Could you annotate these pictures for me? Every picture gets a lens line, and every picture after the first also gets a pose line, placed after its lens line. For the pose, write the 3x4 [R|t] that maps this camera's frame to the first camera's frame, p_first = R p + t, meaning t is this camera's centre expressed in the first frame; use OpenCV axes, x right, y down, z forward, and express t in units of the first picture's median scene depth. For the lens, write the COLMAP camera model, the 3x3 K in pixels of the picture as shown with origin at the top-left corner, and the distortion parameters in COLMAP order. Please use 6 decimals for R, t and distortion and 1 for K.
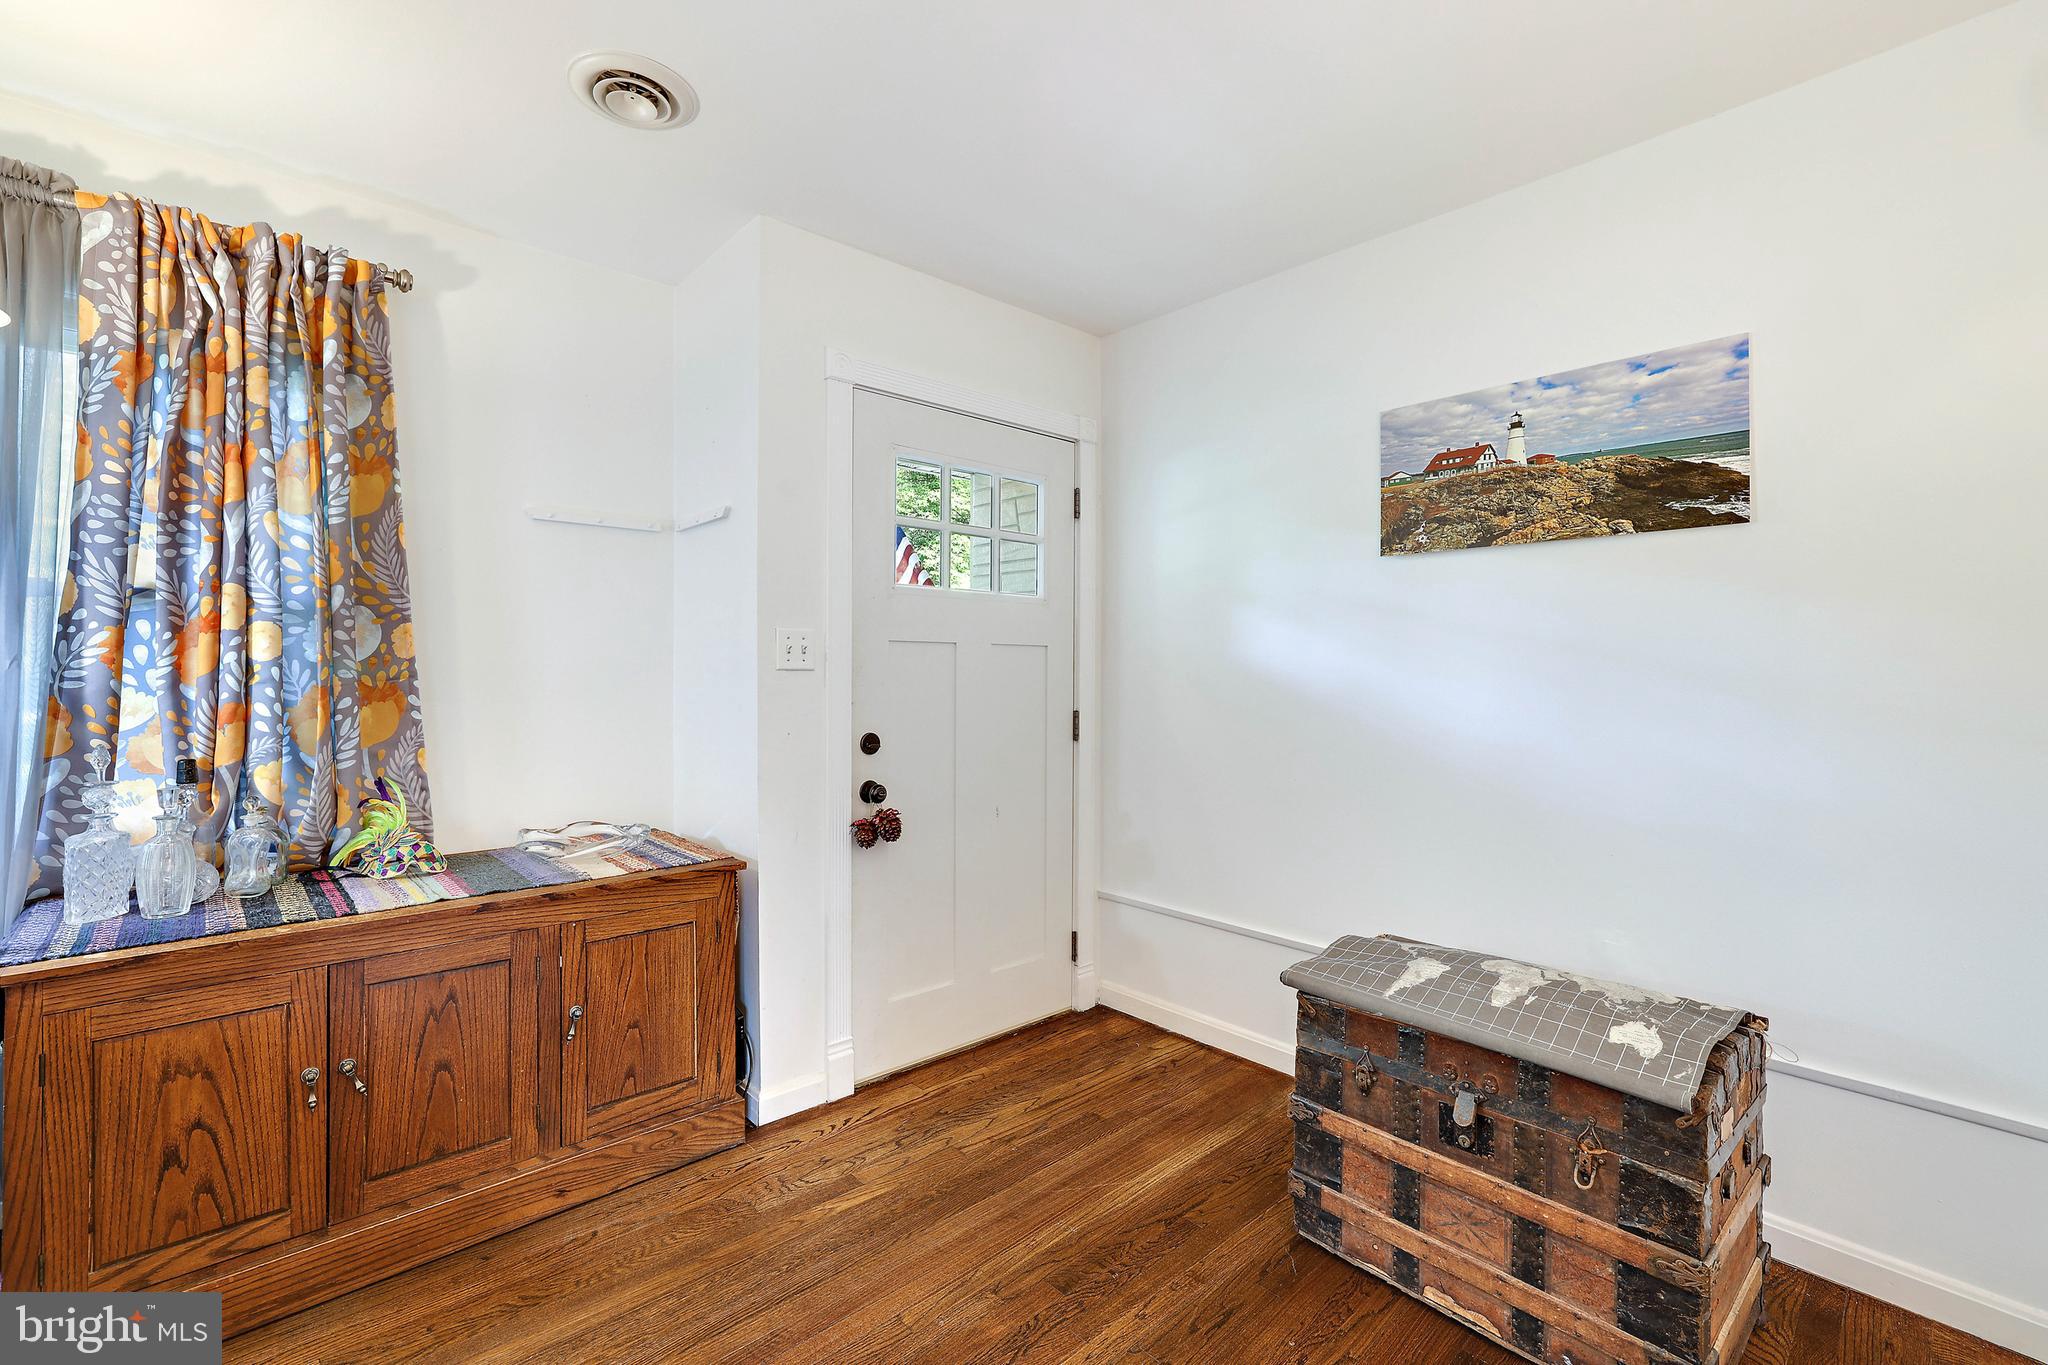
lens RADIAL K [[896.3, 0, 1024.0], [0, 896.3, 682.5], [0, 0, 1]] dist [-0.000609, 0.000478]
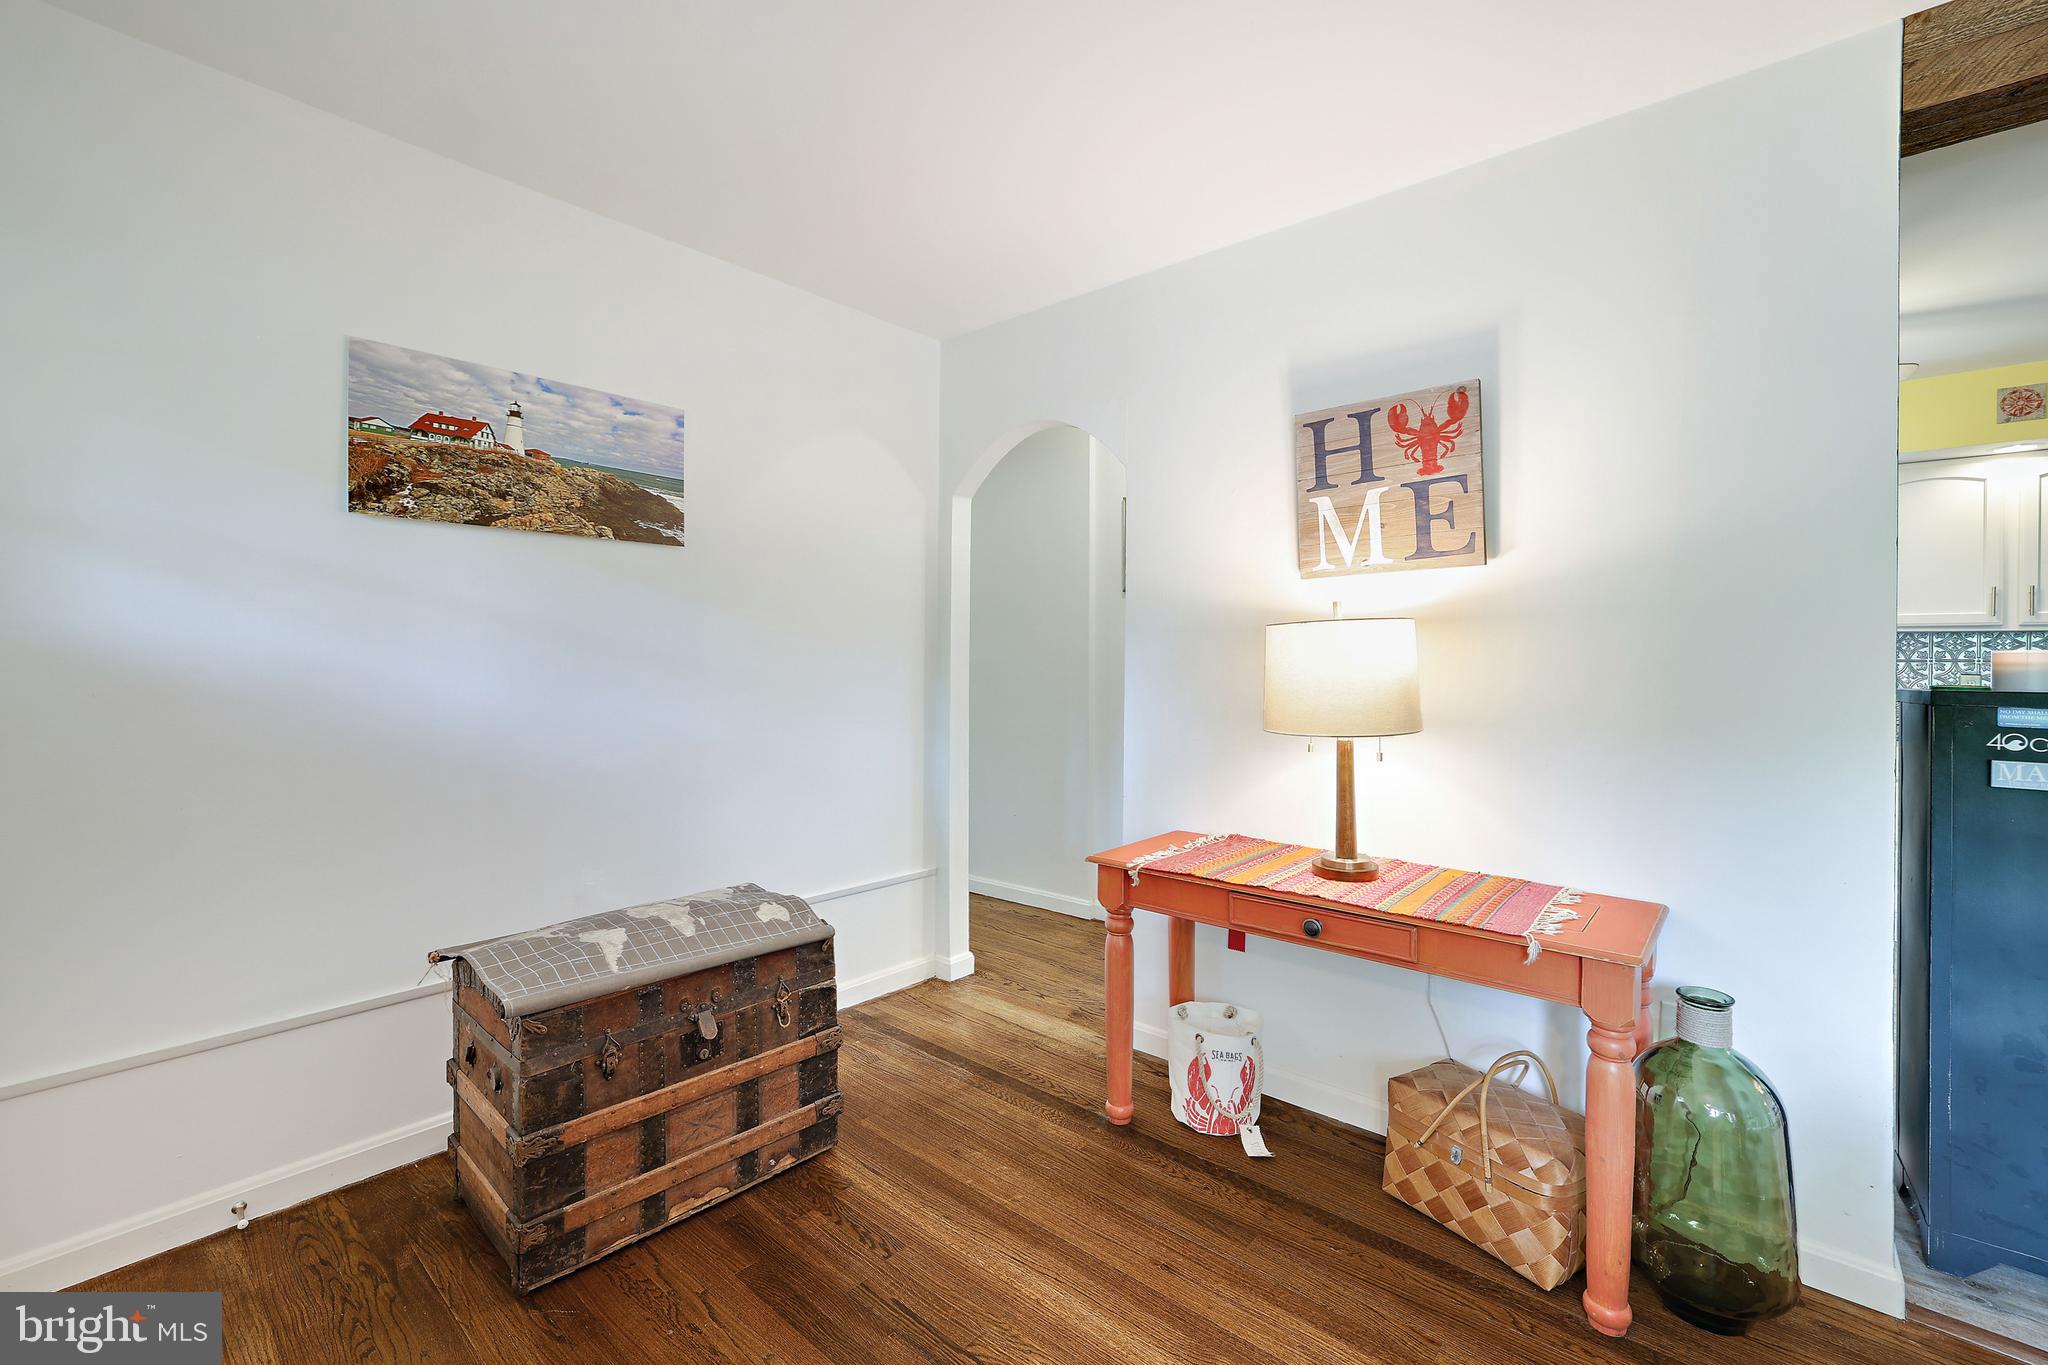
lens RADIAL K [[872.2, 0, 1022.9], [0, 872.2, 671.0], [0, 0, 1]] dist [-0.001212, -0.000147]
pose [[-0.090847, -0.018180, 0.995699, -0.559856], [0.010304, 0.999763, 0.019194, -0.005473], [-0.995812, 0.012004, -0.090638, 0.566617]]
